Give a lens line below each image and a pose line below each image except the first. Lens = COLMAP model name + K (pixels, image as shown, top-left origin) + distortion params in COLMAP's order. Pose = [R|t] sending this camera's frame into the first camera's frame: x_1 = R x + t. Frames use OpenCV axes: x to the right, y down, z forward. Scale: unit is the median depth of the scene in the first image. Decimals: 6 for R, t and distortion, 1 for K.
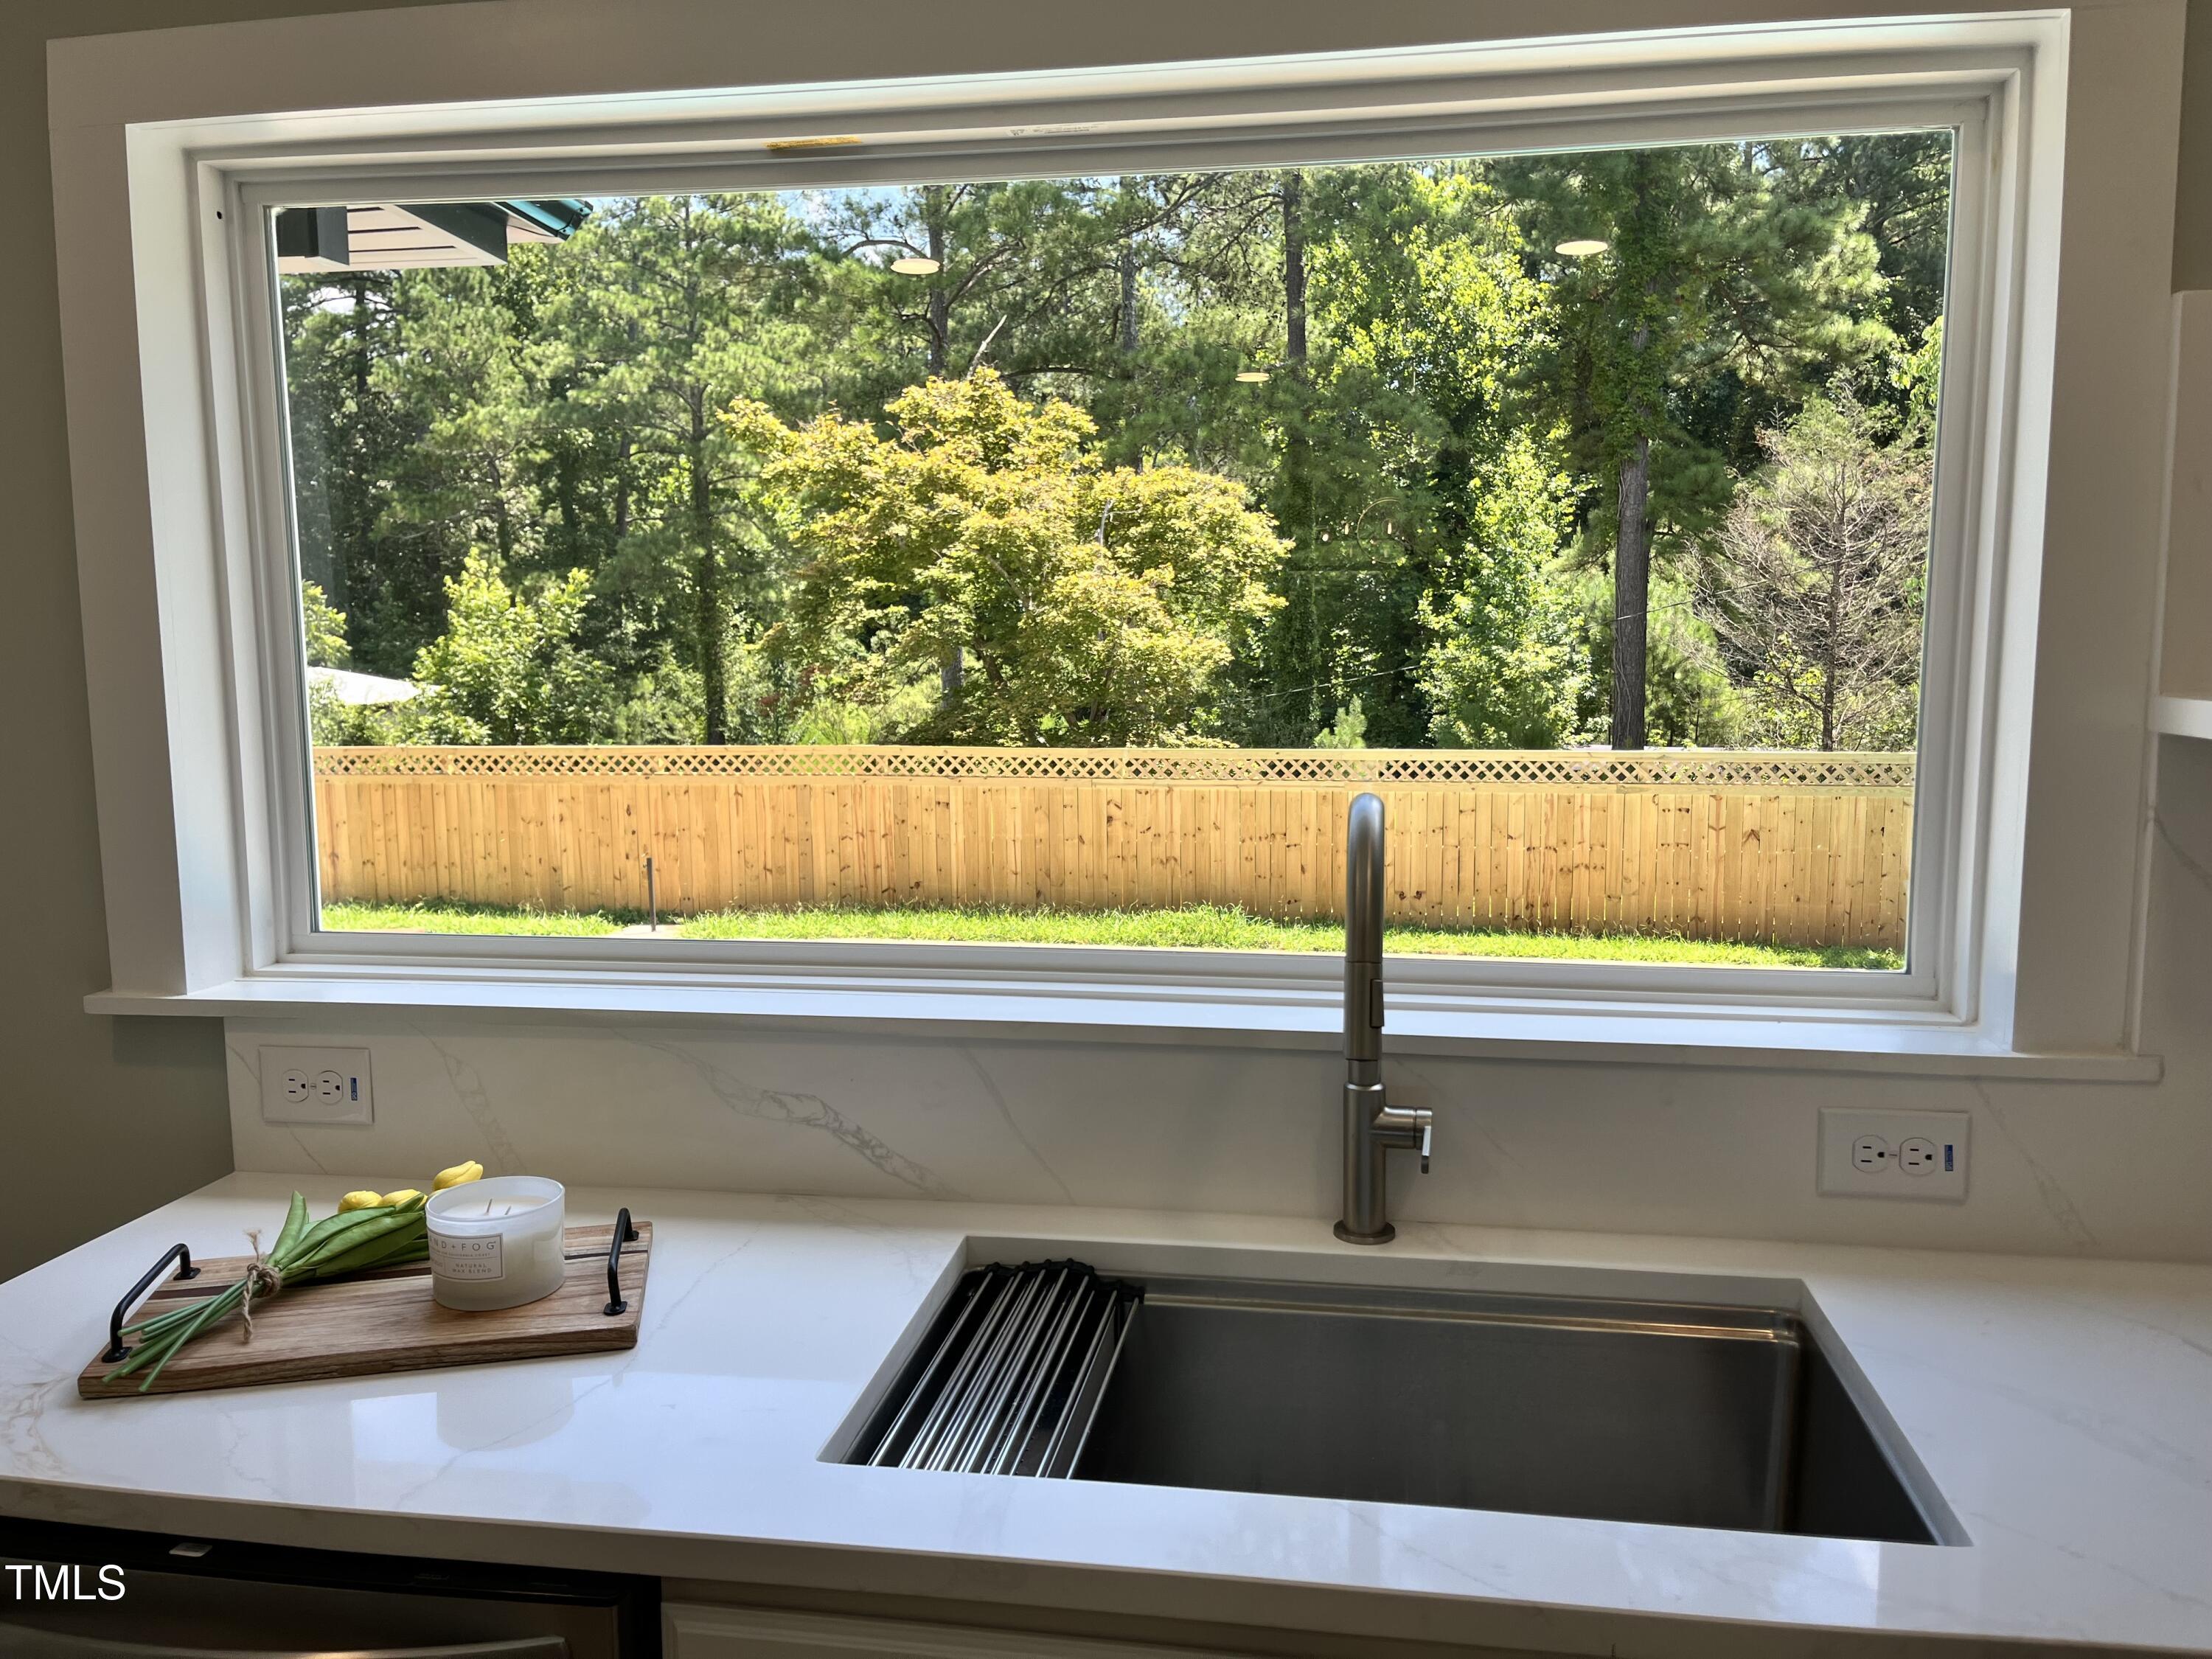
lens RADIAL K [[1686.9, 0, 1105.5], [0, 1686.9, 828.9], [0, 0, 1]] dist [0.025465, -0.000457]
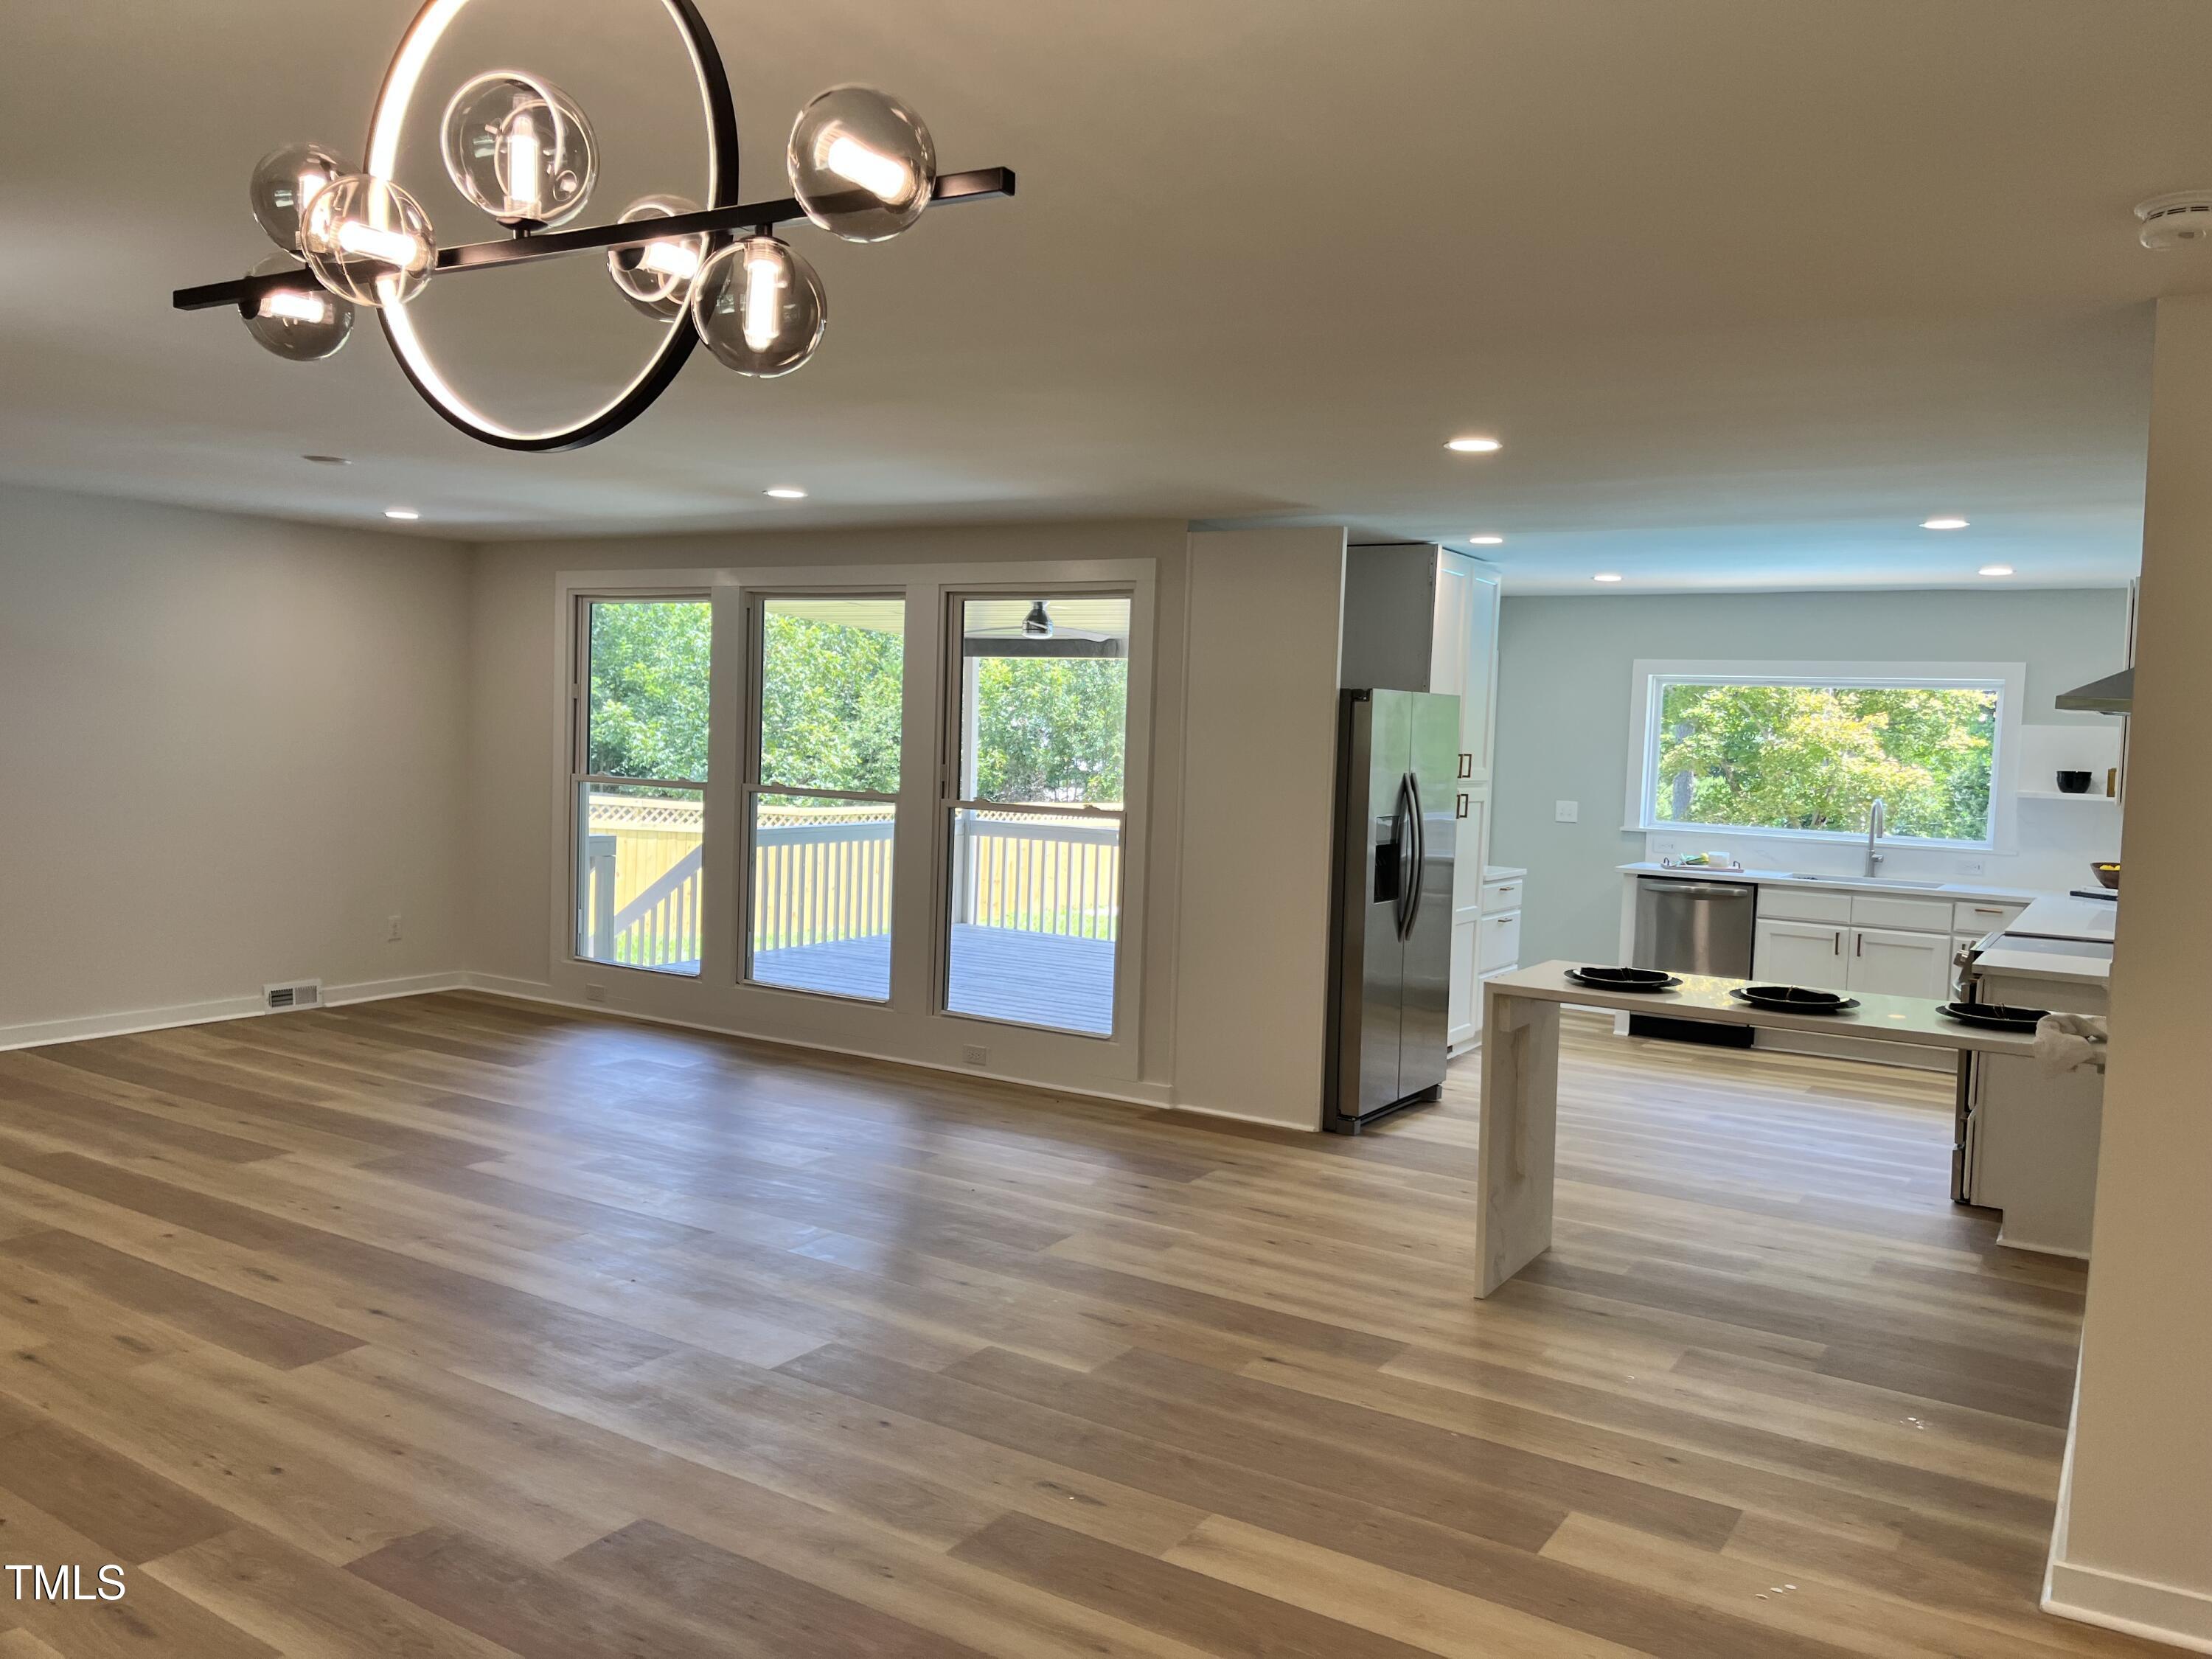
lens RADIAL K [[1686.9, 0, 1102.5], [0, 1686.9, 820.9], [0, 0, 1]] dist [0.025465, -0.000457]
pose [[0.917669, 0.062306, -0.392430, 0.001190], [-0.088492, 0.994872, -0.048978, 0.048329], [0.387366, 0.079672, 0.918477, -0.452779]]
